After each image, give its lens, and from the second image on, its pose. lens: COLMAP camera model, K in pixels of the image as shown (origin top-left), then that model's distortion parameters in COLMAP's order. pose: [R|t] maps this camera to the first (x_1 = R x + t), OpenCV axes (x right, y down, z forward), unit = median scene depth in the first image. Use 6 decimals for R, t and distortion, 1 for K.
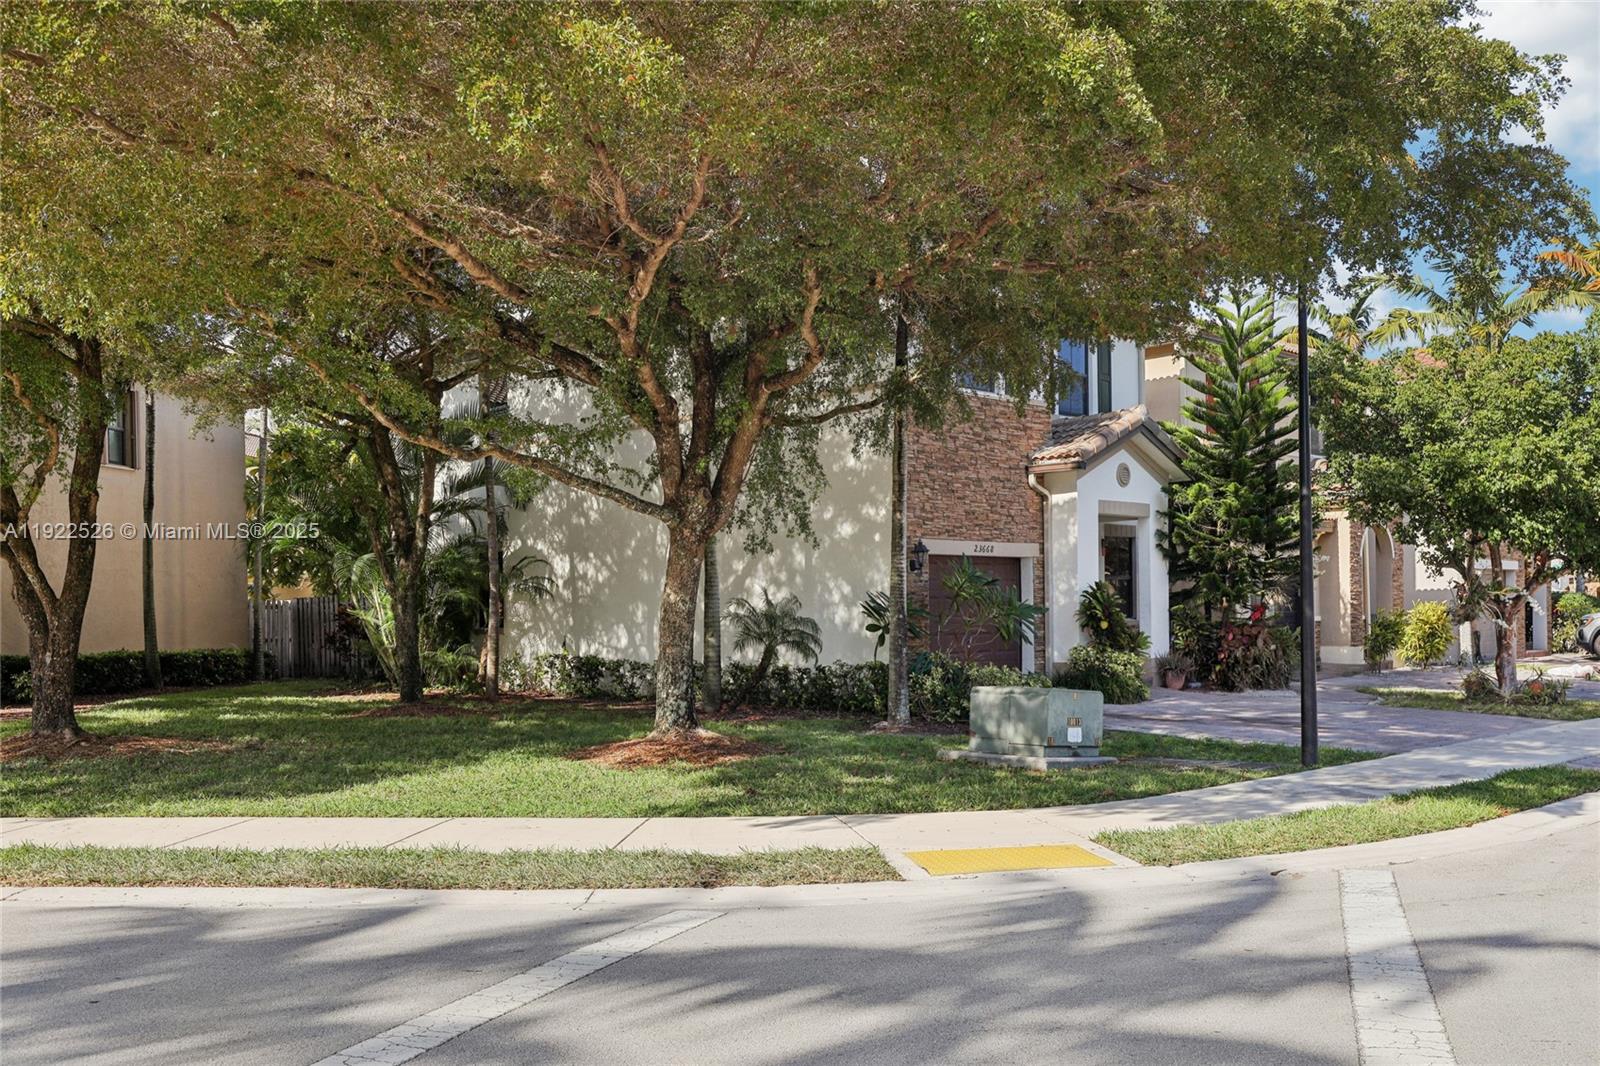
lens RADIAL K [[1444.1, 0, 799.9], [0, 1444.1, 539.5], [0, 0, 1]] dist [0.014448, -0.000837]
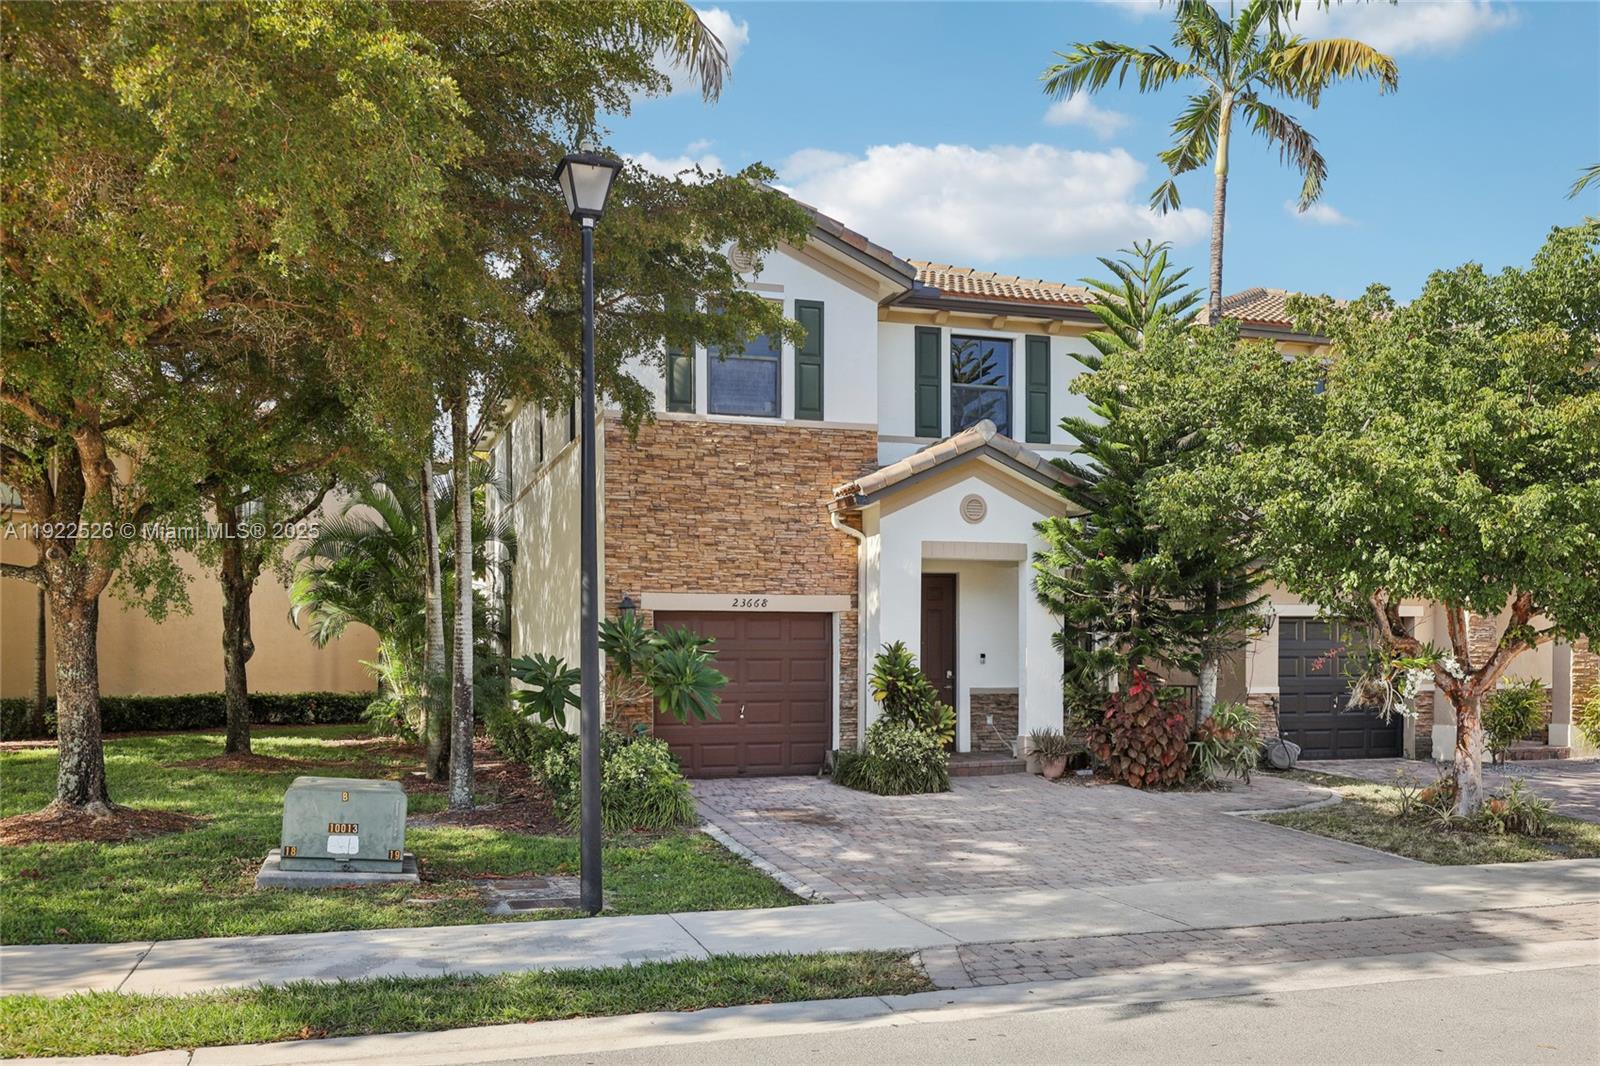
lens RADIAL K [[1312.2, 0, 774.7], [0, 1312.2, 643.5], [0, 0, 1]] dist [-0.006706, 0.008668]
pose [[0.891712, 0.008793, -0.452518, 0.494088], [0.012446, 0.998957, 0.043936, -0.003493], [0.452432, -0.044810, 0.890672, 0.315742]]
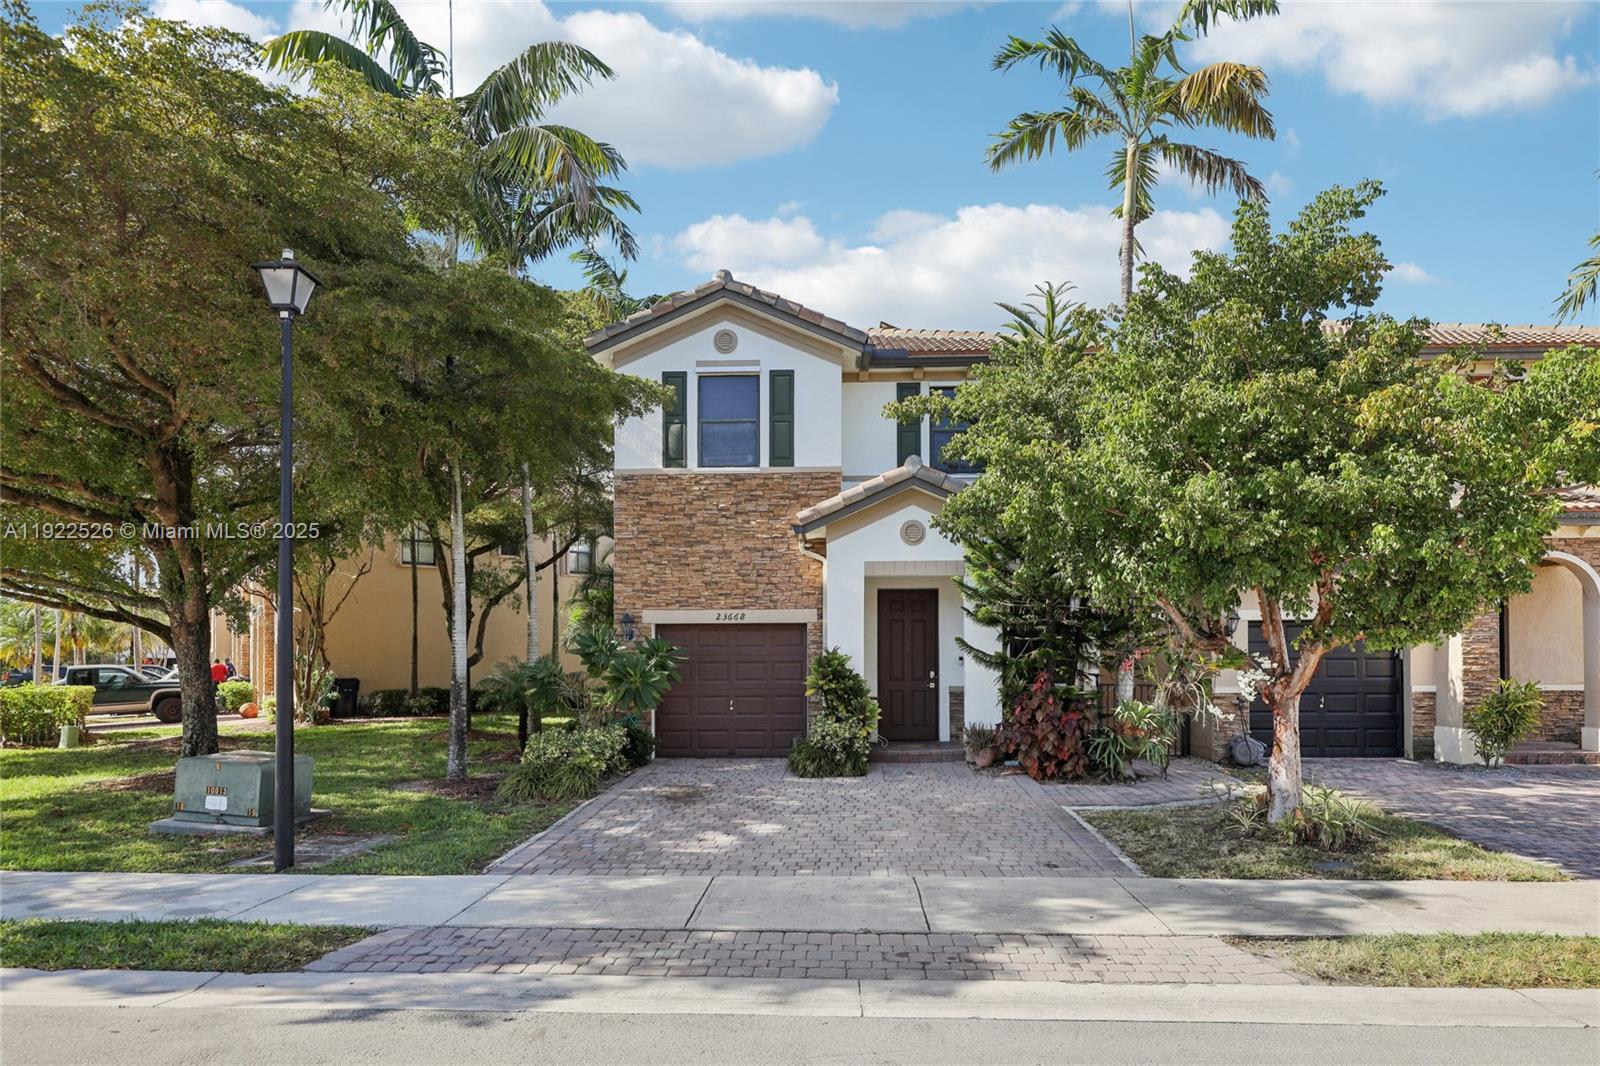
lens RADIAL K [[953.3, 0, 809.3], [0, 953.3, 623.9], [0, 0, 1]] dist [0.008382, -0.002084]
pose [[0.688458, -0.016411, -0.725091, 0.677234], [0.032886, 0.999422, 0.008605, 0.007687], [0.724530, -0.029769, 0.688600, 0.562425]]
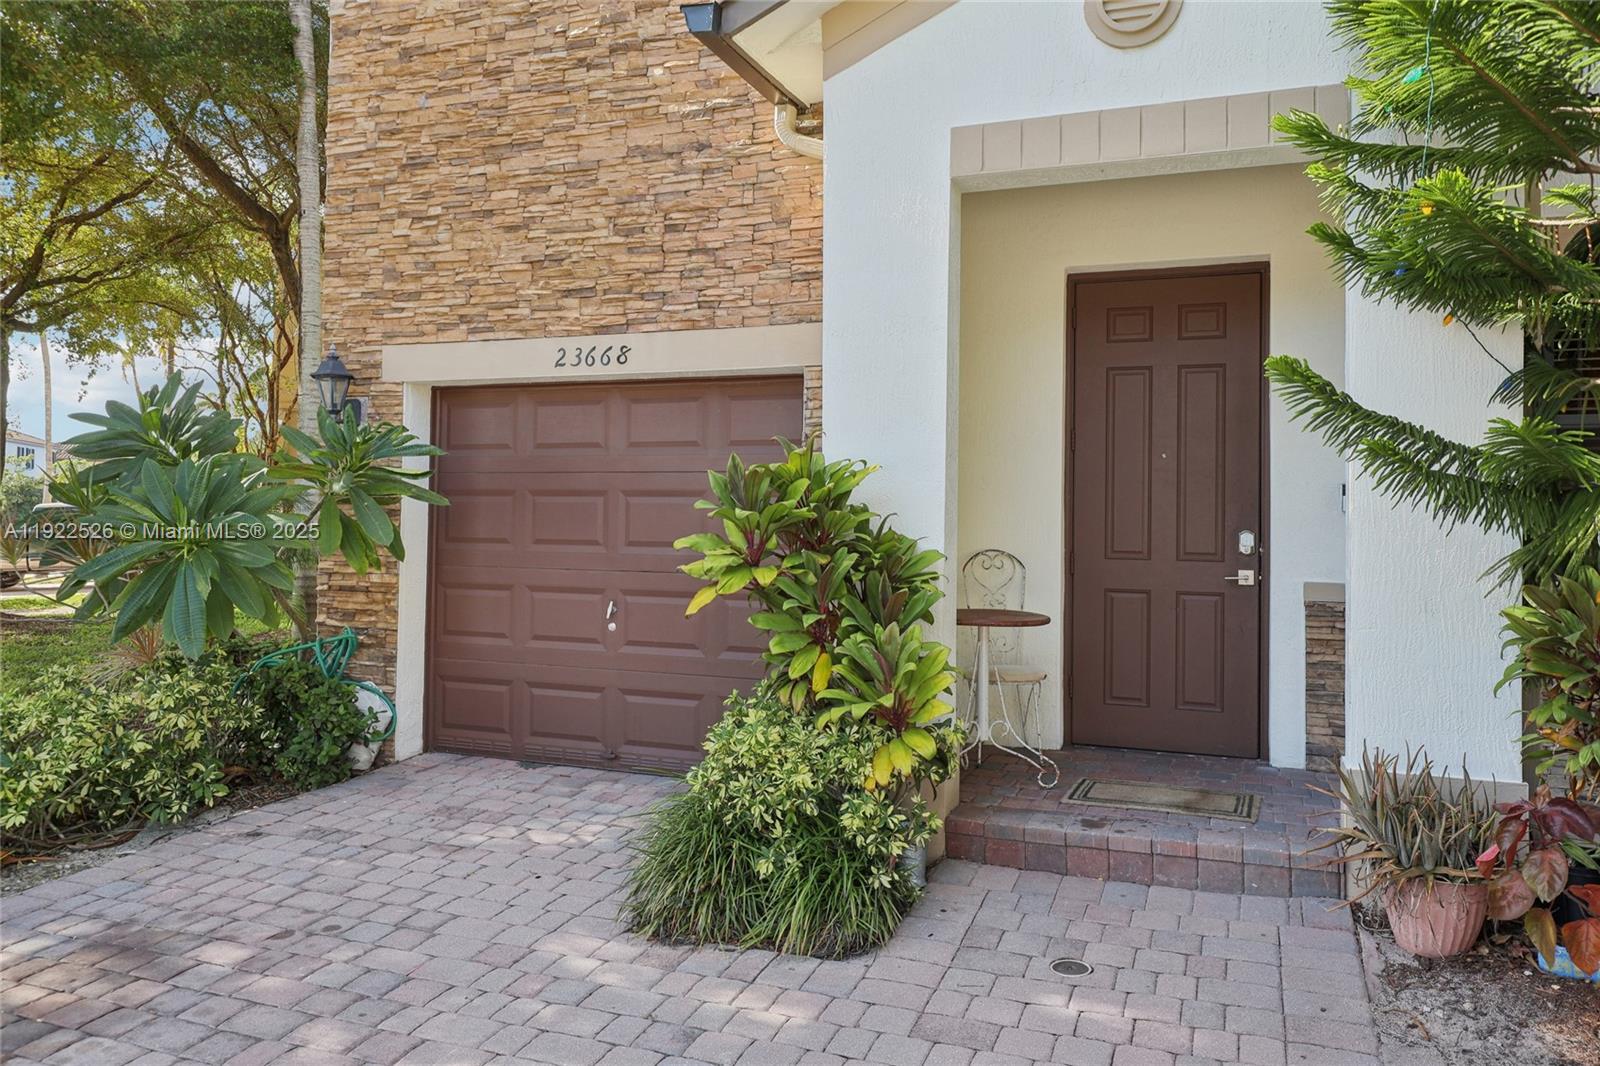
lens RADIAL K [[1137.5, 0, 813.0], [0, 1137.5, 477.5], [0, 0, 1]] dist [0.003153, 0.002189]
pose [[0.418745, -0.012054, -0.908024, 0.407212], [0.029113, 0.999576, 0.000157, 0.038117], [0.907637, -0.026501, 0.418919, 0.934879]]
